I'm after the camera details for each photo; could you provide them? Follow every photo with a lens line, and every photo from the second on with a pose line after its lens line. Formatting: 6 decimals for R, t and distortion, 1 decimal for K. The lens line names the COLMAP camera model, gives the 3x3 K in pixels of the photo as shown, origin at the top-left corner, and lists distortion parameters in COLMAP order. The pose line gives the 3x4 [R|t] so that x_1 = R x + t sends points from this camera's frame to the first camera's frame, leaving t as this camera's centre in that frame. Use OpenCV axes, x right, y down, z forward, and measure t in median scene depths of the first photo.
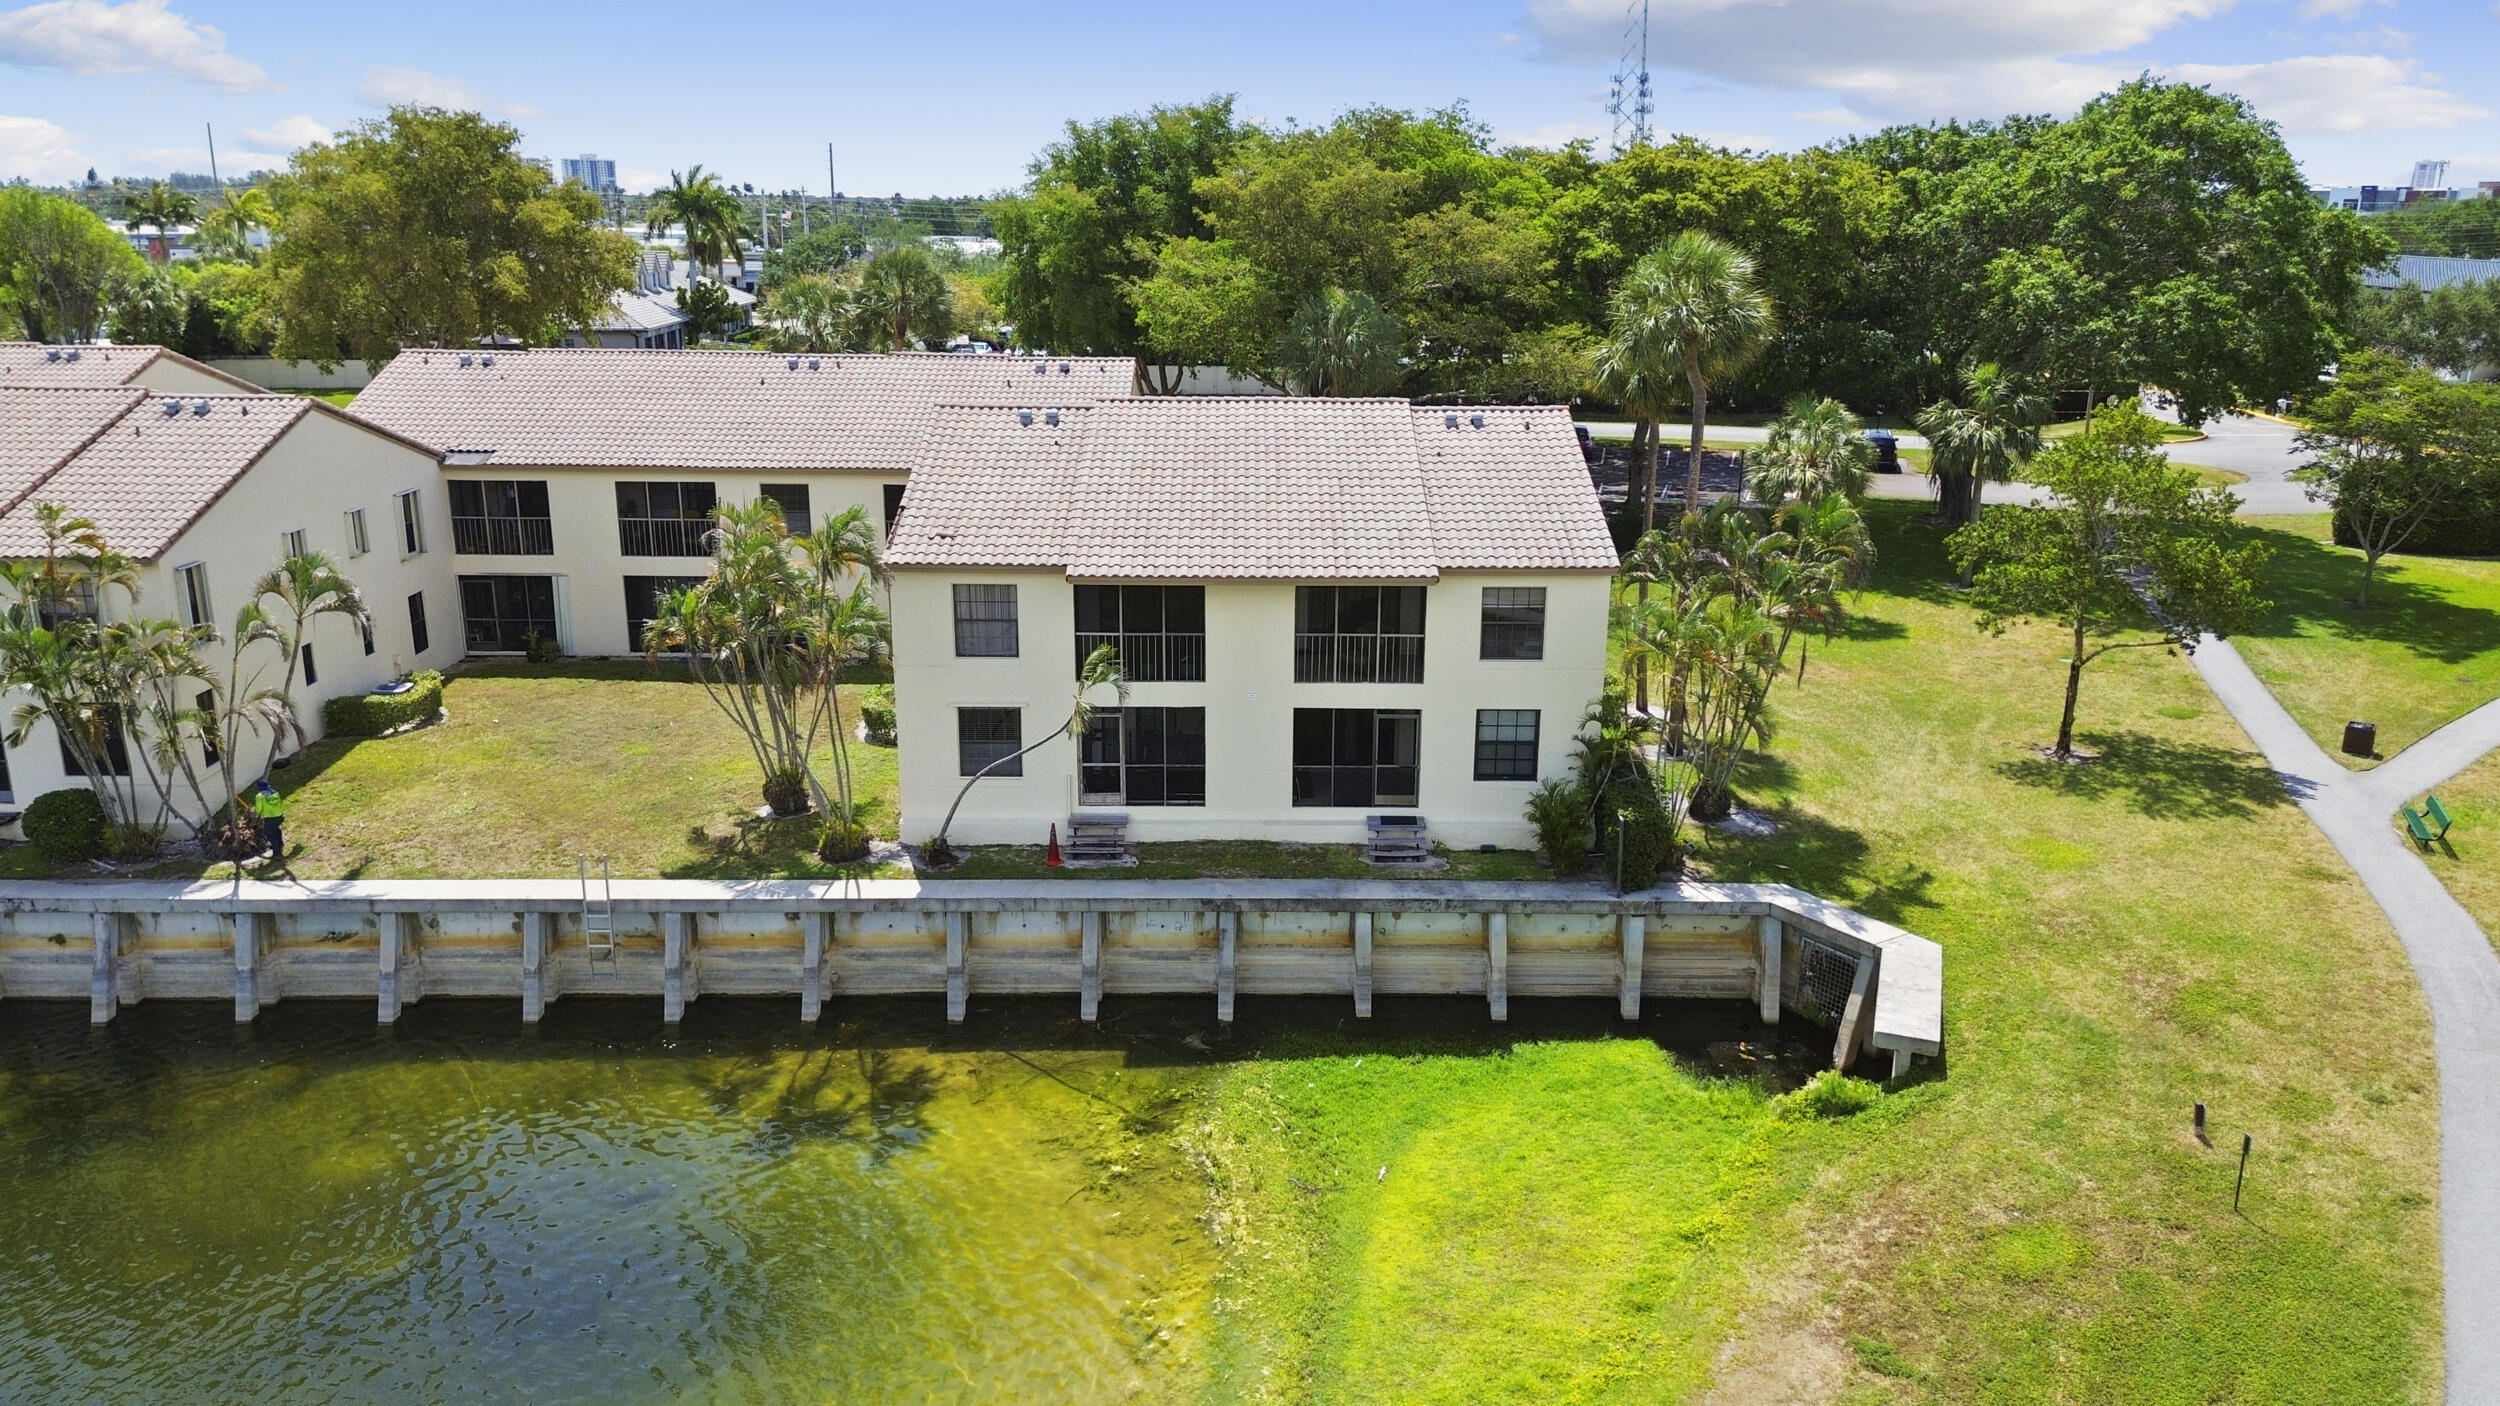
lens RADIAL K [[1824.5, 0, 1250.0], [0, 1824.5, 703.0], [0, 0, 1]] dist [-0.001412, -0.003551]
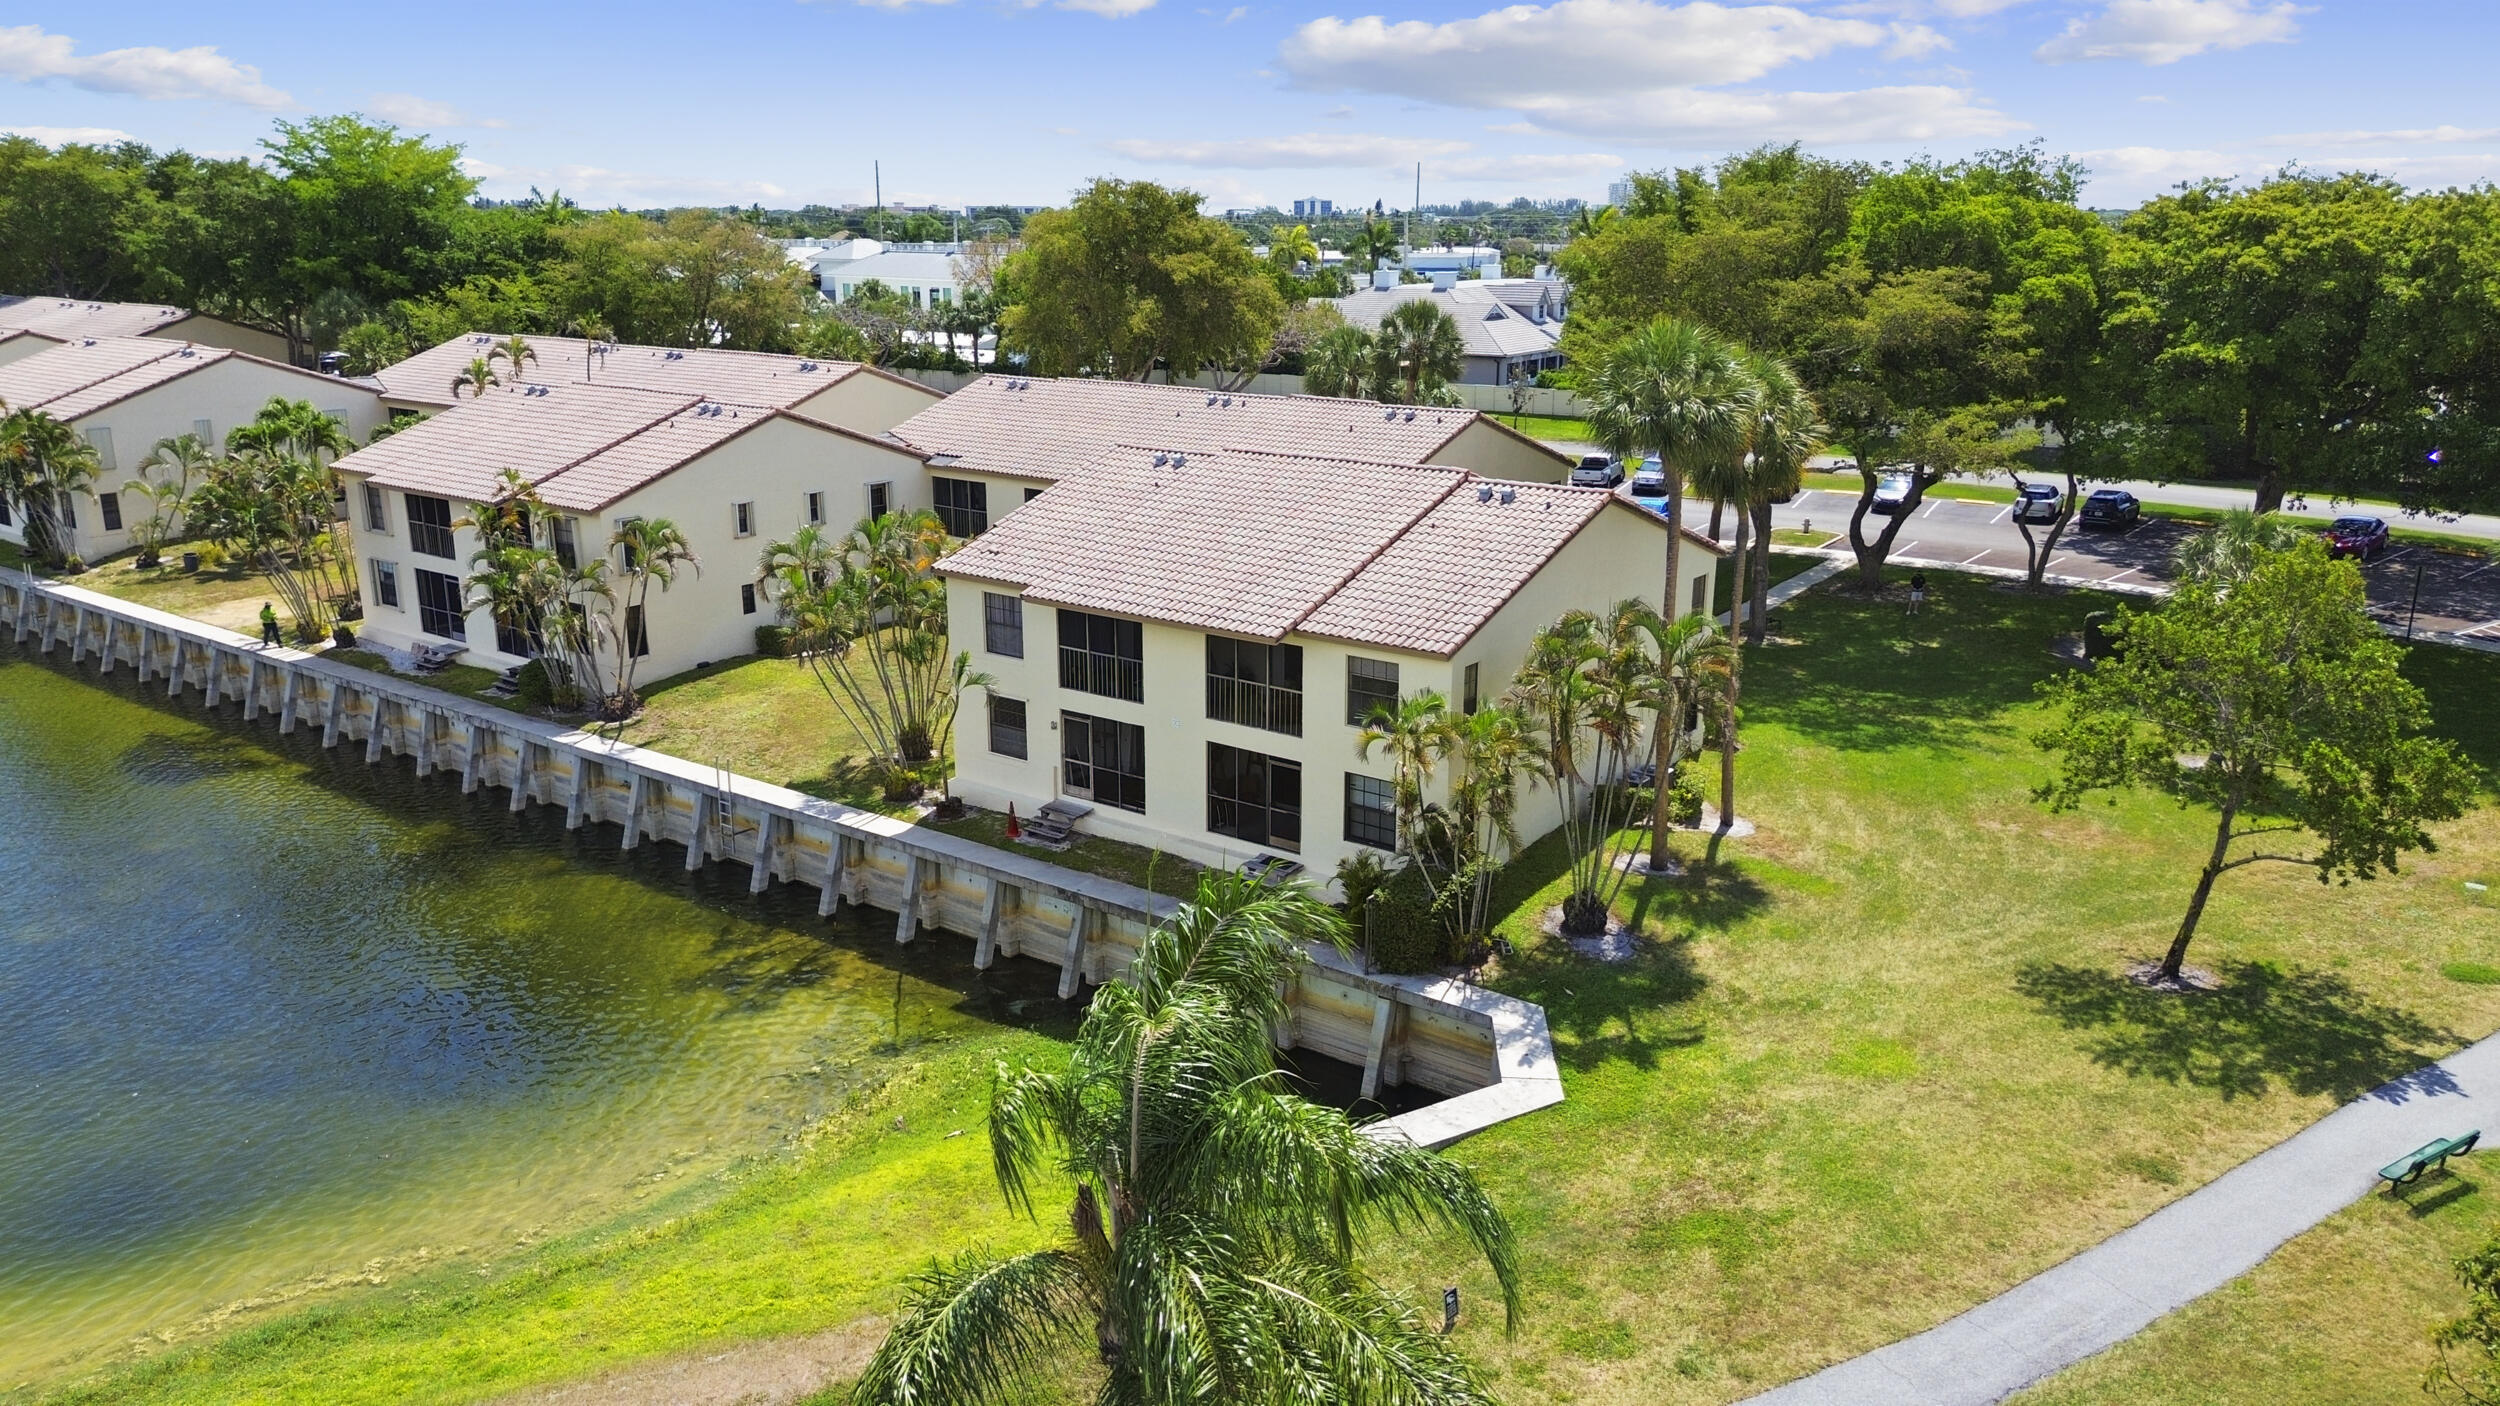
lens RADIAL K [[1824.5, 0, 1250.0], [0, 1824.5, 703.0], [0, 0, 1]] dist [-0.001412, -0.003551]
pose [[0.786186, 0.153499, -0.598624, 0.697134], [-0.159018, 0.986292, 0.044063, -0.072412], [0.597181, 0.060550, 0.799818, 0.135333]]
